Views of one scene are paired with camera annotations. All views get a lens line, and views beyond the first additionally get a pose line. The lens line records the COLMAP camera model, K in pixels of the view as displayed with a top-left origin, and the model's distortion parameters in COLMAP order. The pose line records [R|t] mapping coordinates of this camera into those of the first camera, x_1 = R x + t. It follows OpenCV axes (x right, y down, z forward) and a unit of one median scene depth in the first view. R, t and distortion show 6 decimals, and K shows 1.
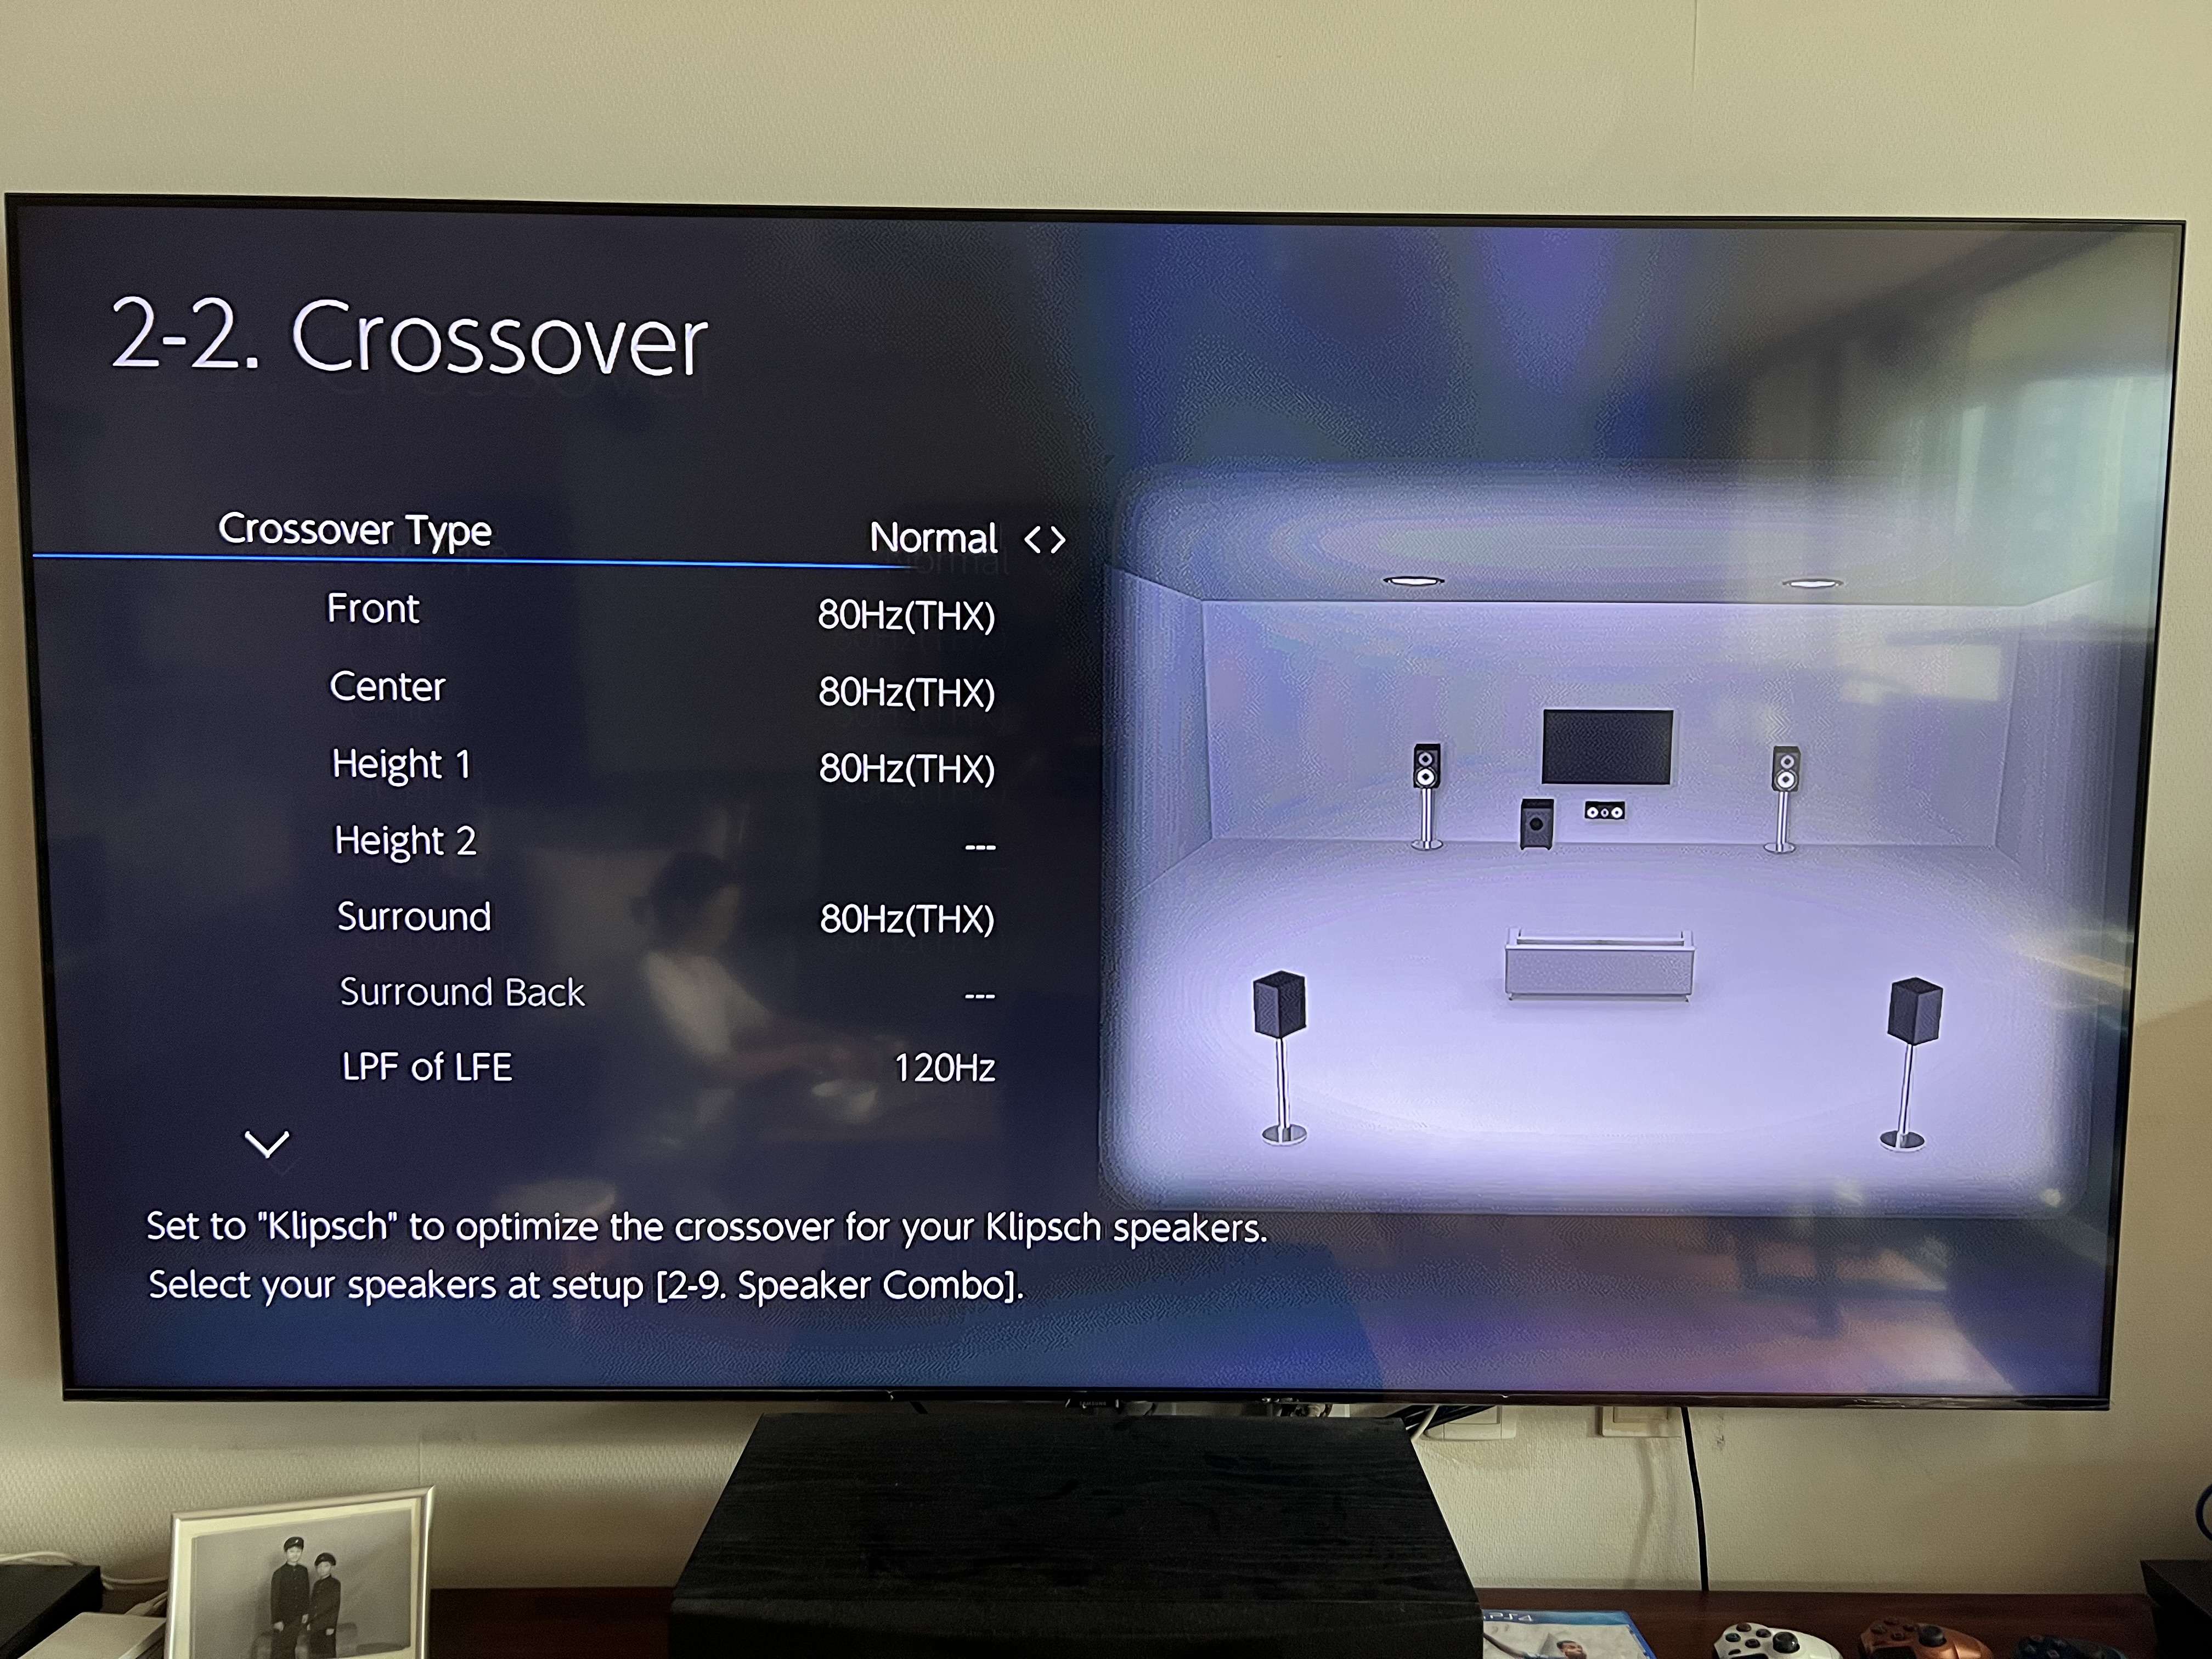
lens RADIAL K [[1838.2, 0, 1110.0], [0, 1838.2, 822.8], [0, 0, 1]] dist [0.043867, -0.070939]
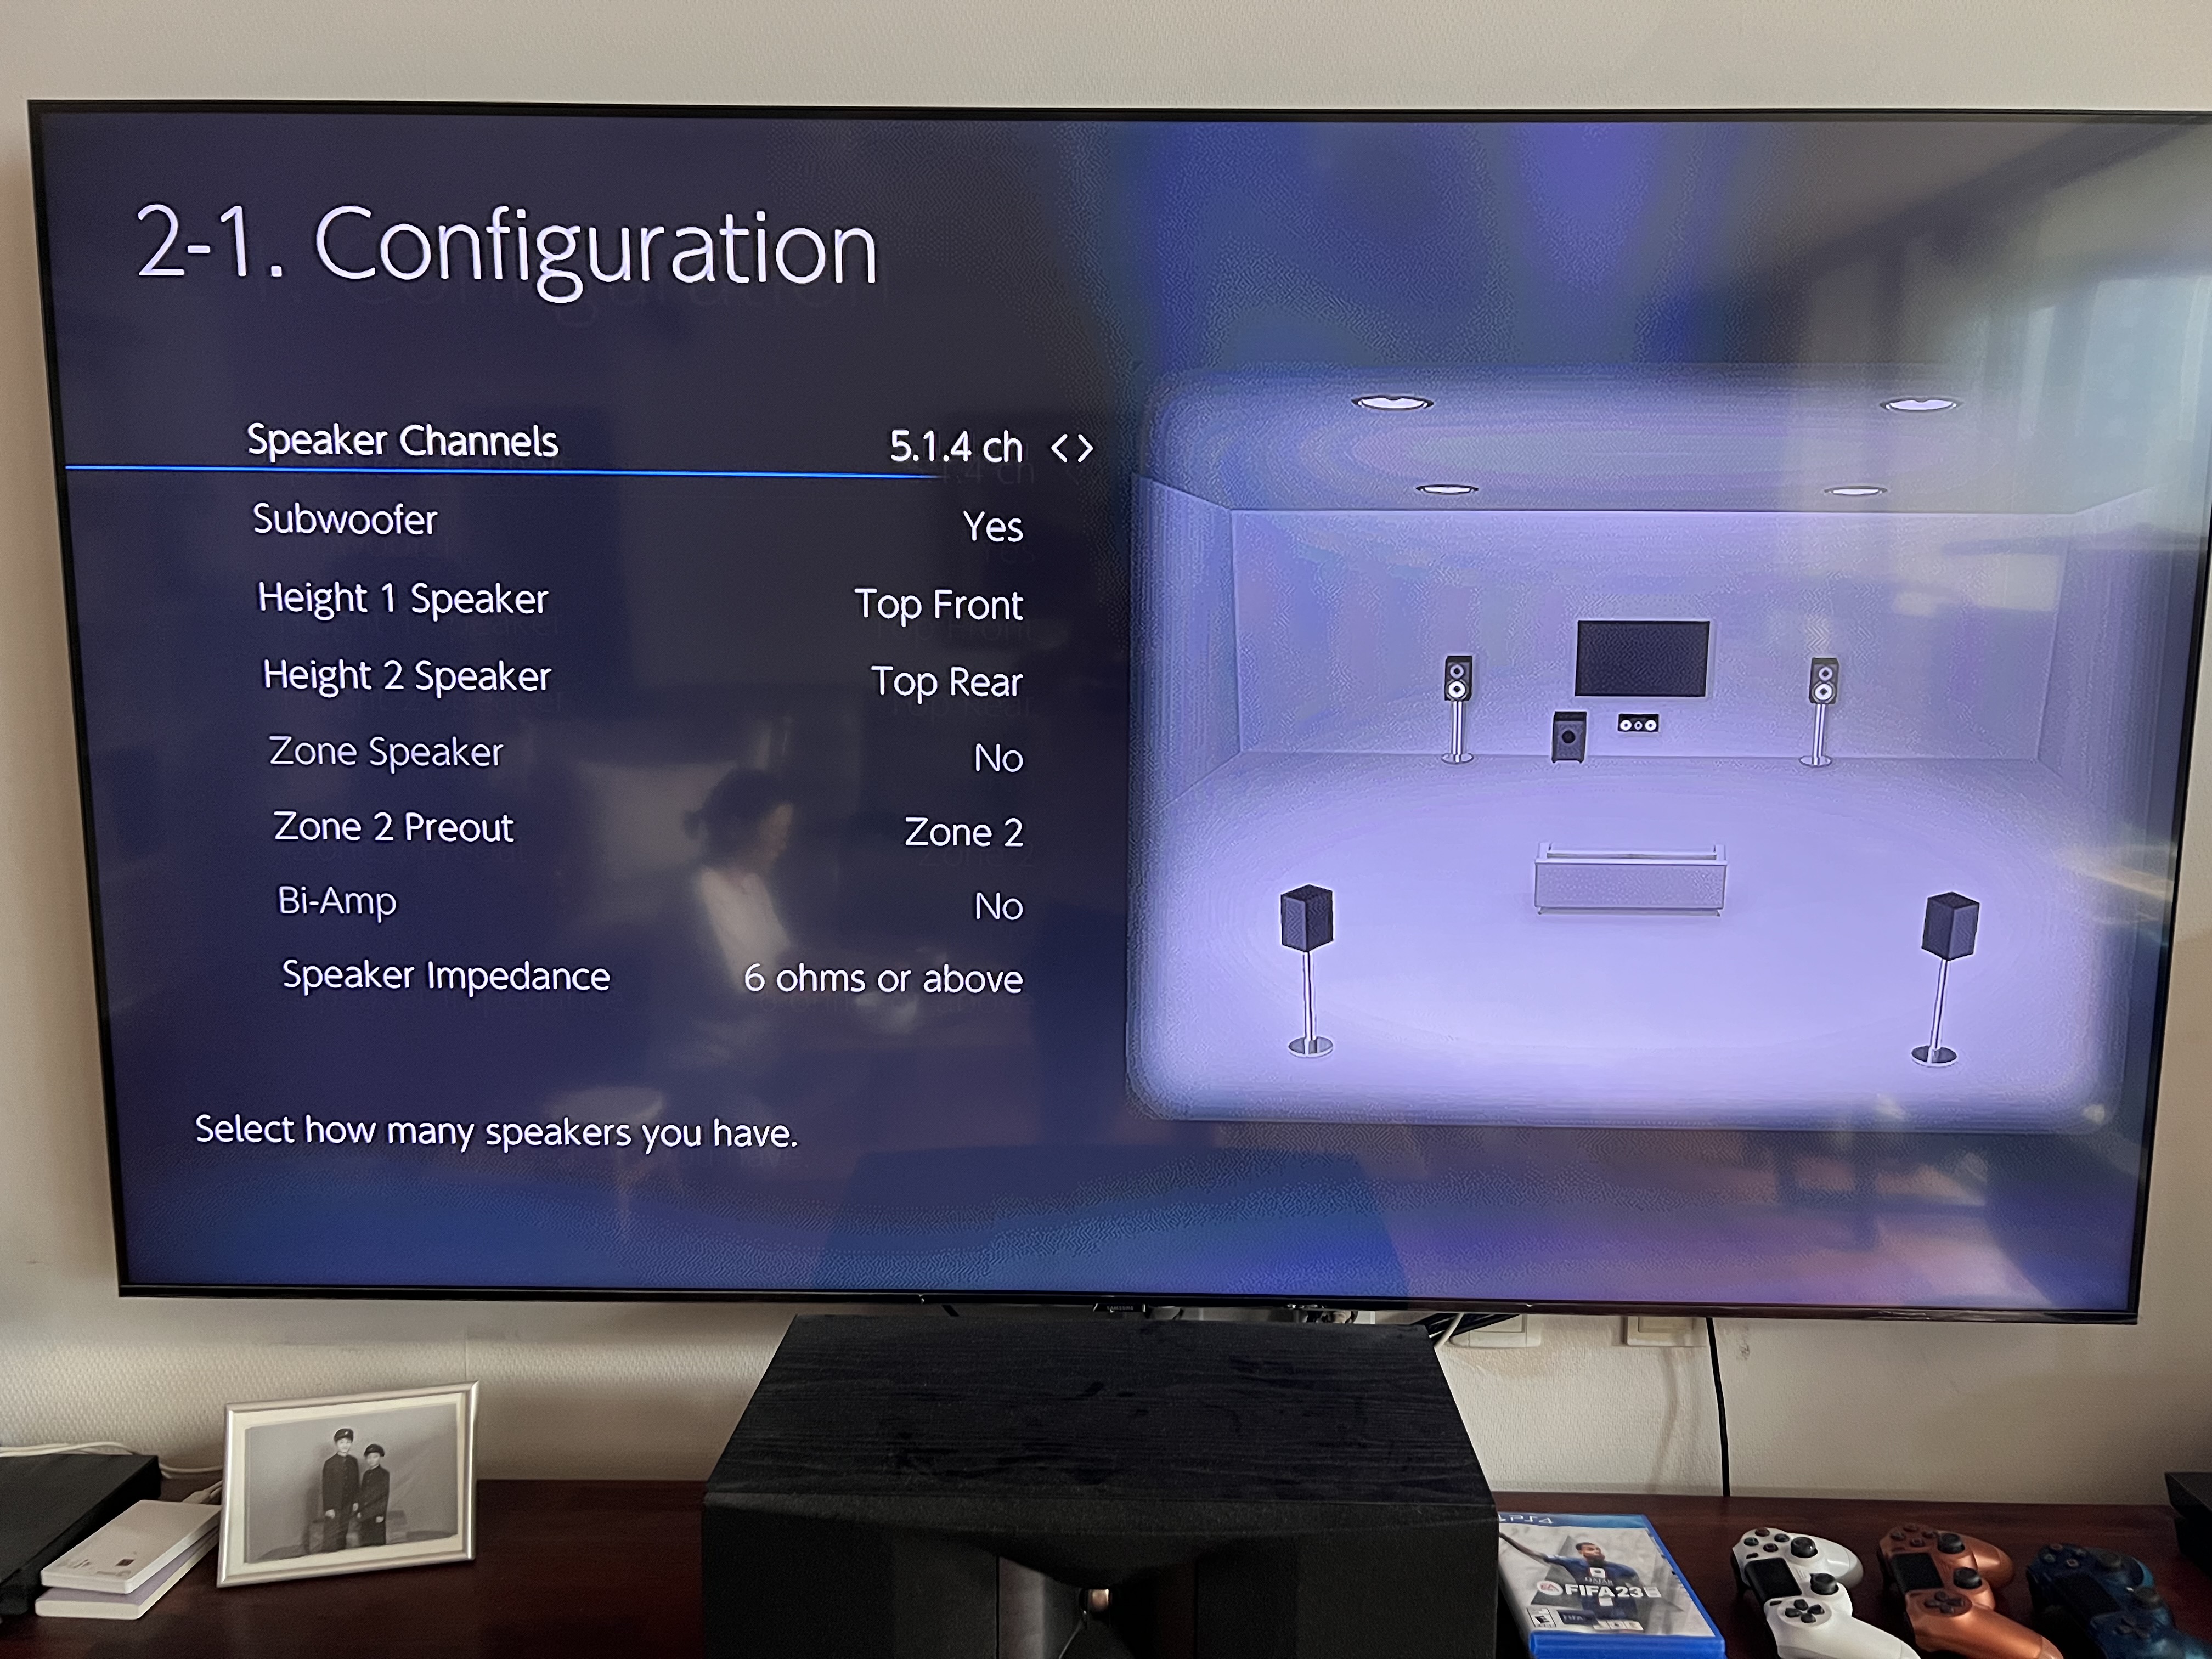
lens RADIAL K [[1842.8, 0, 1110.7], [0, 1842.8, 835.5], [0, 0, 1]] dist [0.037733, -0.063769]
pose [[0.999649, 0.002392, -0.026403, 0.011796], [-0.000960, 0.998535, 0.054109, 0.000099], [0.026493, -0.054064, 0.998186, 0.000272]]
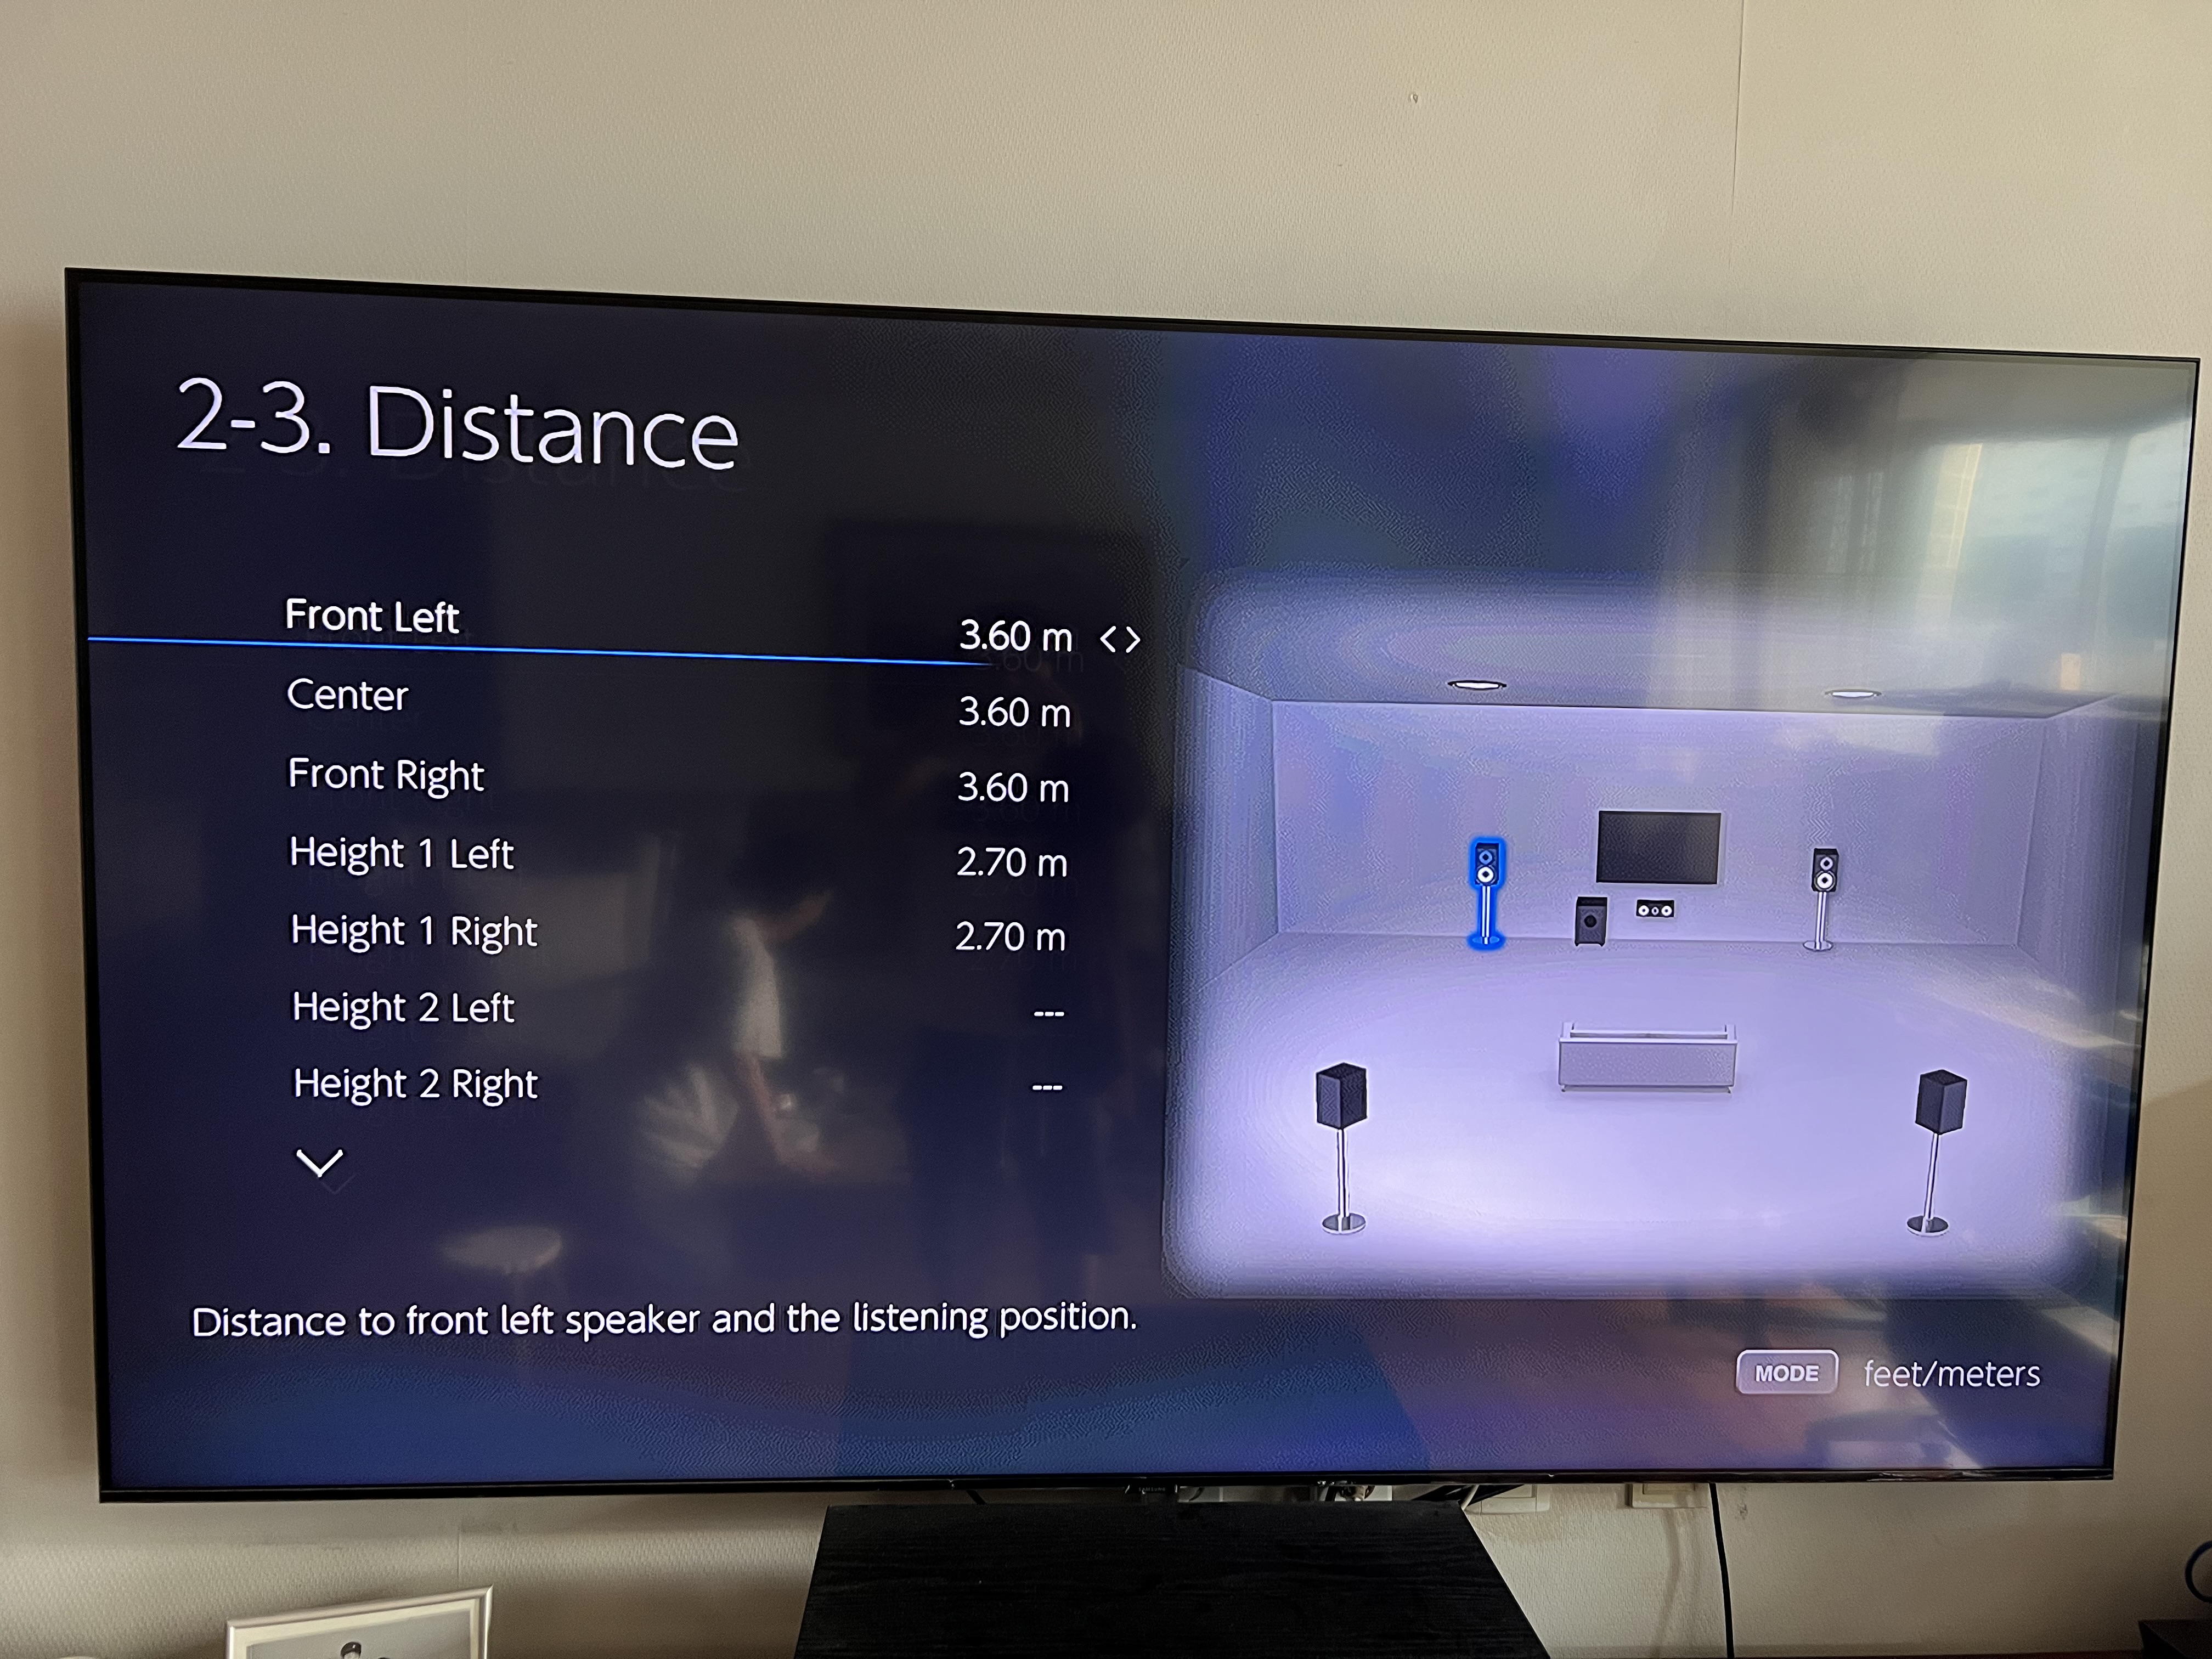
lens RADIAL K [[1817.8, 0, 1099.9], [0, 1817.8, 901.9], [0, 0, 1]] dist [0.041140, -0.070883]
pose [[0.997561, 0.006448, 0.069500, -0.113642], [-0.005948, 0.999955, -0.007411, -0.001005], [-0.069544, 0.006980, 0.997554, -0.002393]]
